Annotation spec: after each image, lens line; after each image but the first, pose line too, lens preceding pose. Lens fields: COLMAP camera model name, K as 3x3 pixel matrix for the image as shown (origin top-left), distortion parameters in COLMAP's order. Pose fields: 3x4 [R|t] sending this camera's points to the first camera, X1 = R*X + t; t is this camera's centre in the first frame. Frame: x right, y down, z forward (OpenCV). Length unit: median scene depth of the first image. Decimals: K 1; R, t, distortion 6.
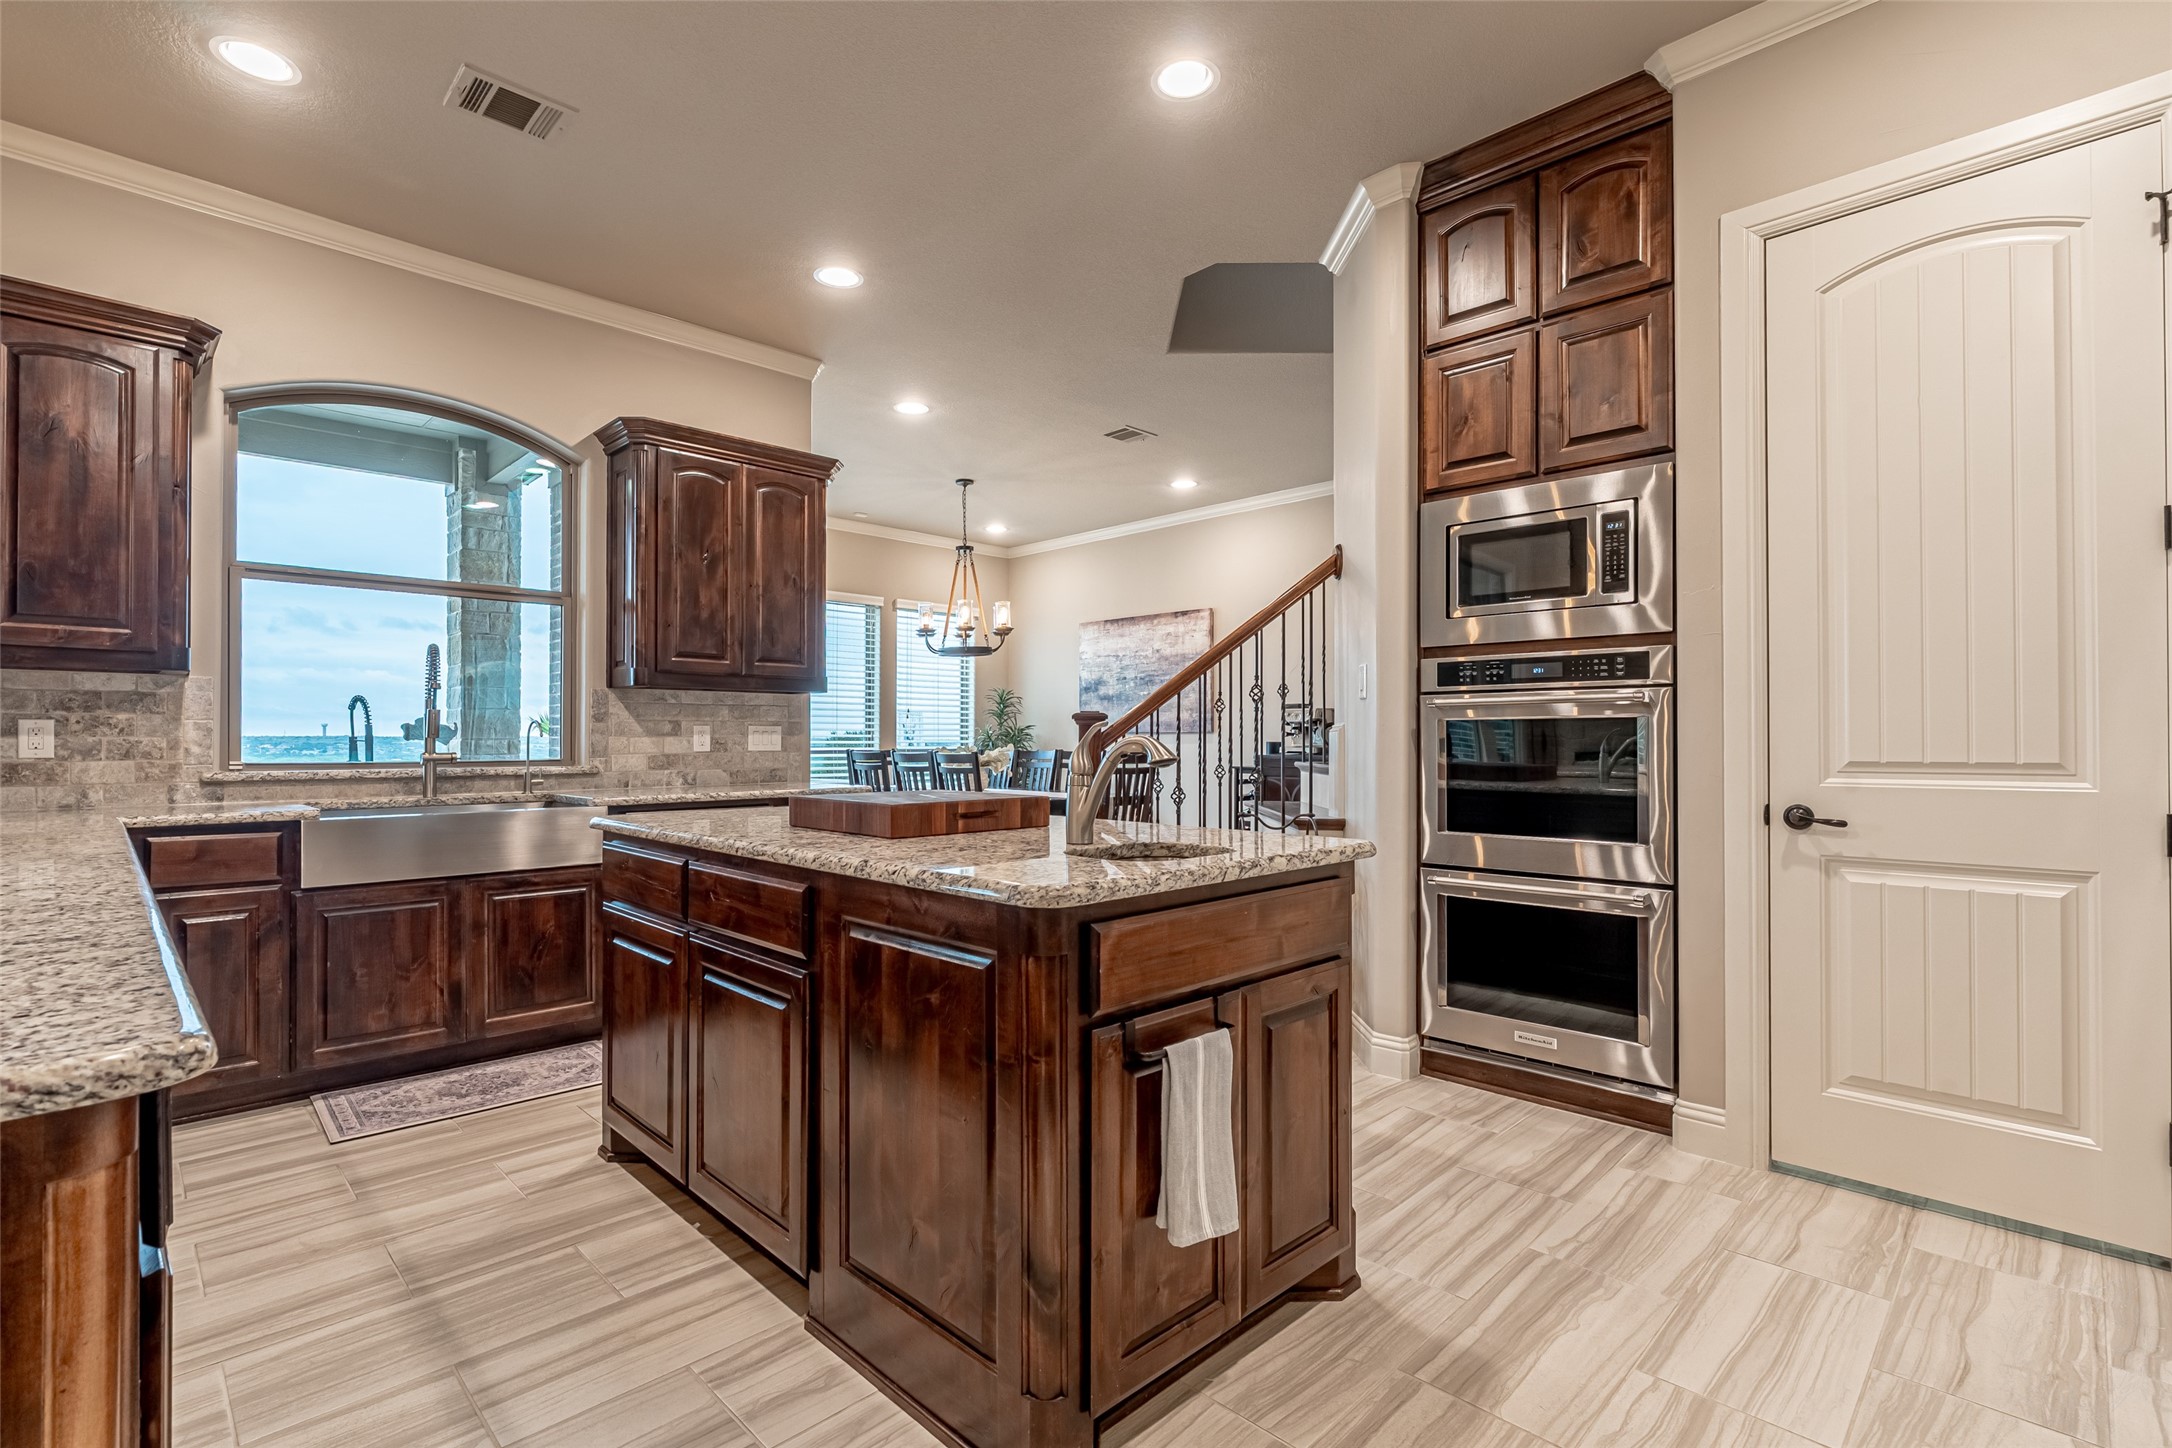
lens RADIAL K [[992.9, 0, 1080.3], [0, 992.9, 735.9], [0, 0, 1]] dist [-0.003446, 0.000061]
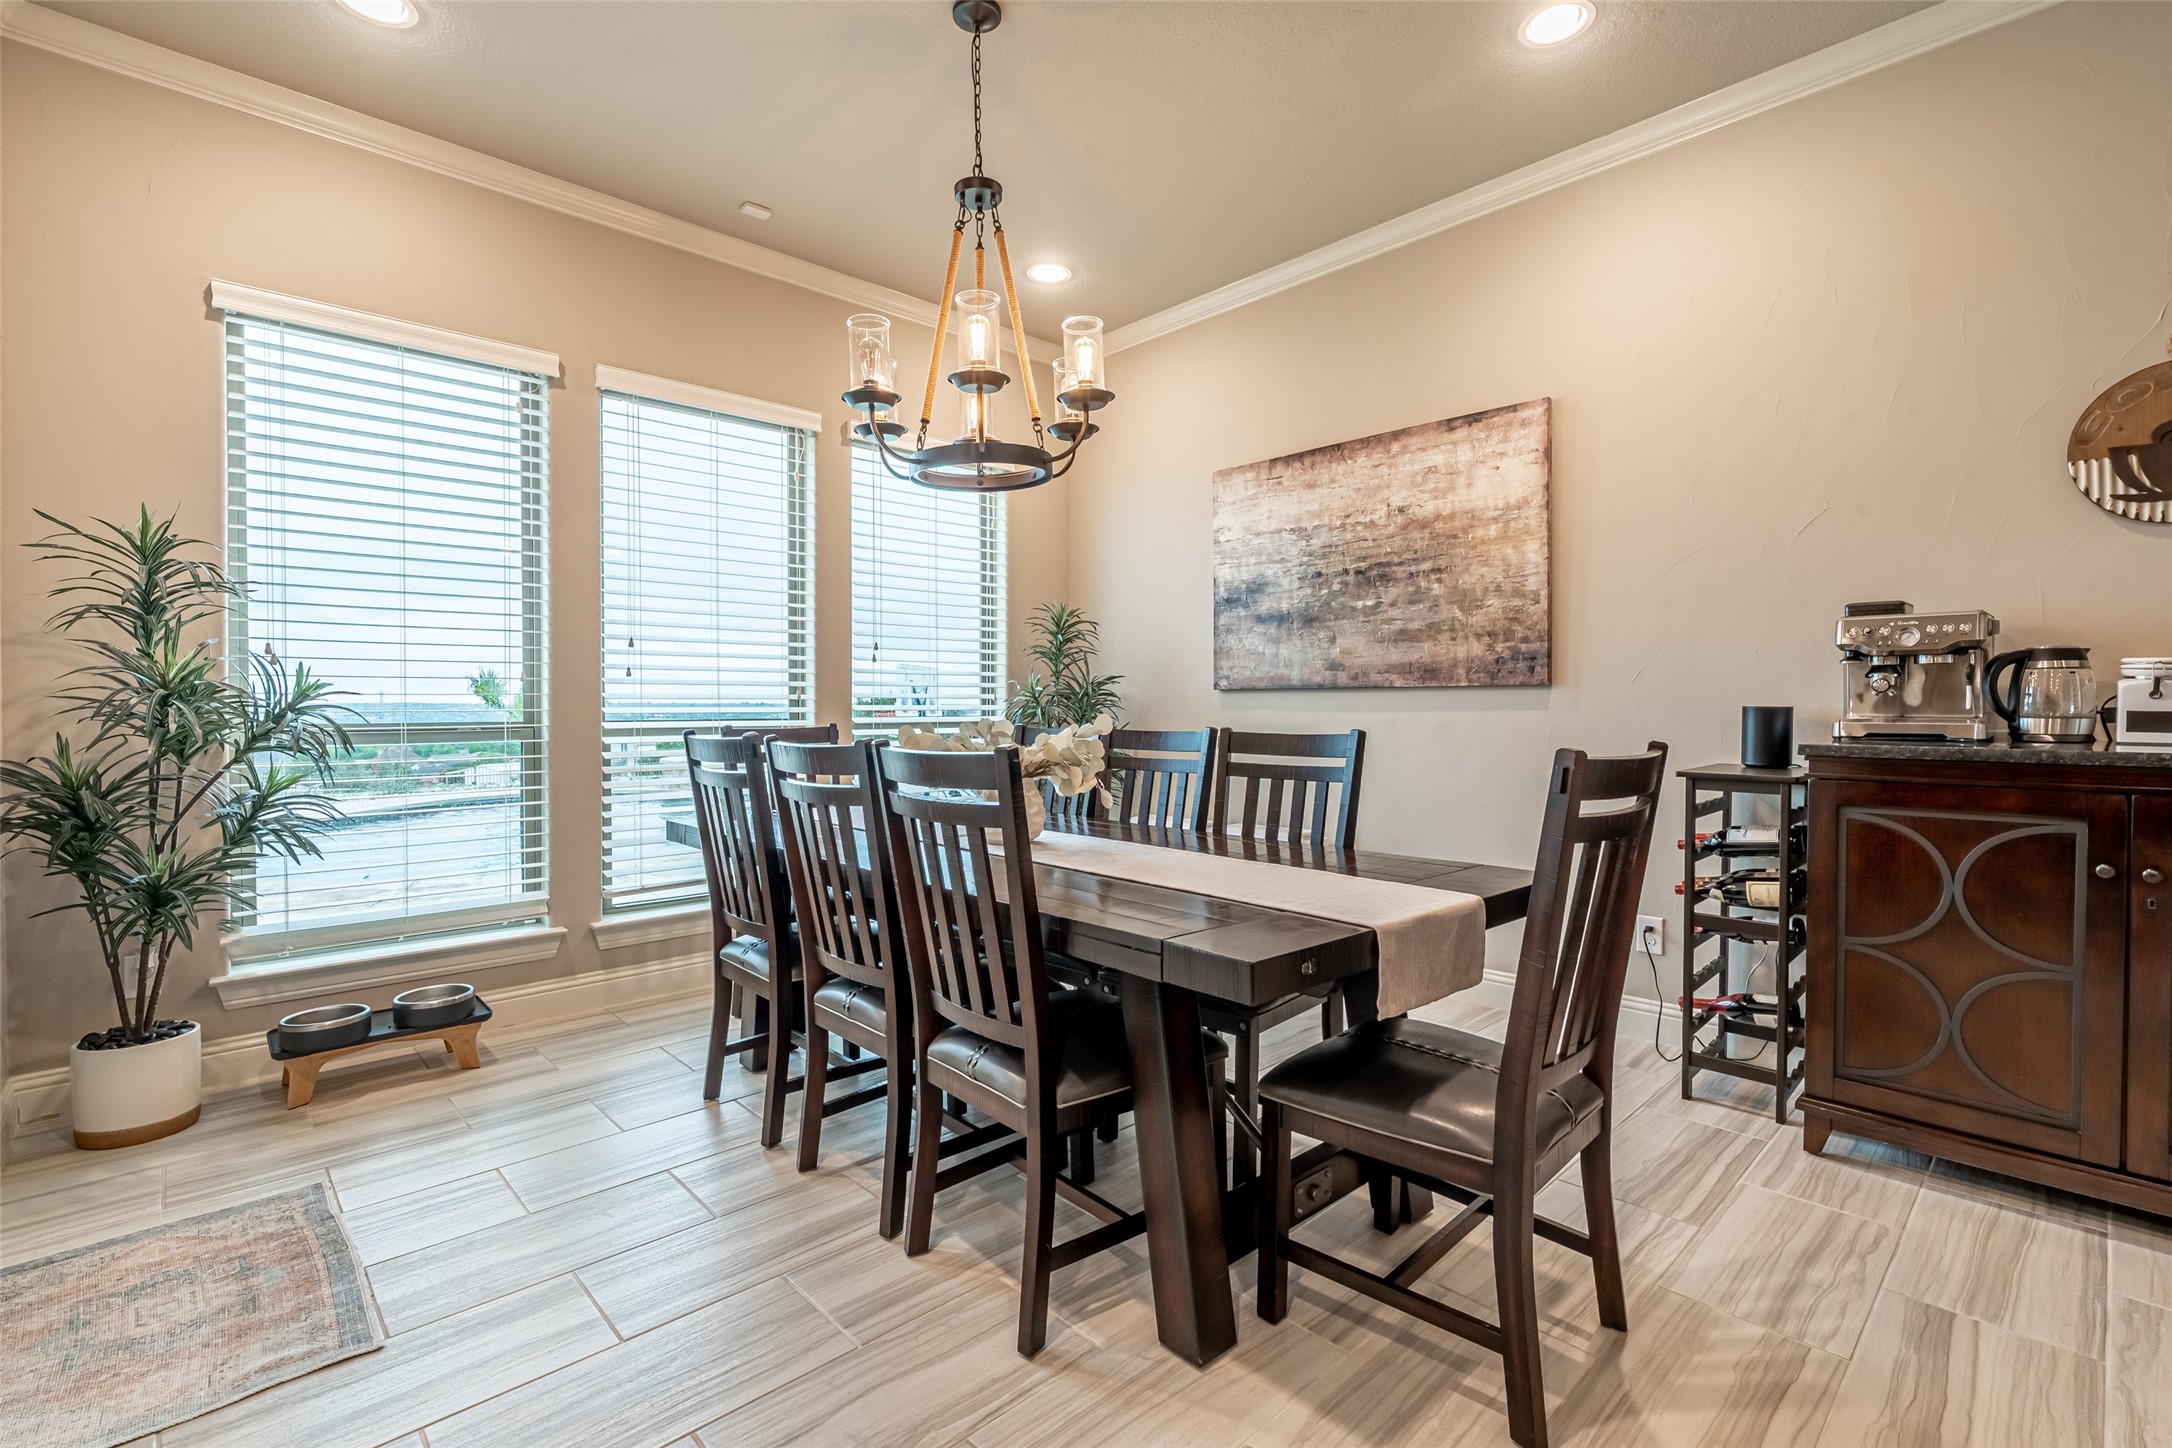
lens RADIAL K [[981.9, 0, 1081.2], [0, 981.9, 717.2], [0, 0, 1]] dist [-0.002921, 0.000313]
pose [[0.999525, -0.003006, -0.030687, -0.151989], [0.003551, 0.999837, 0.017710, 0.005367], [0.030629, -0.017811, 0.999372, 1.427493]]
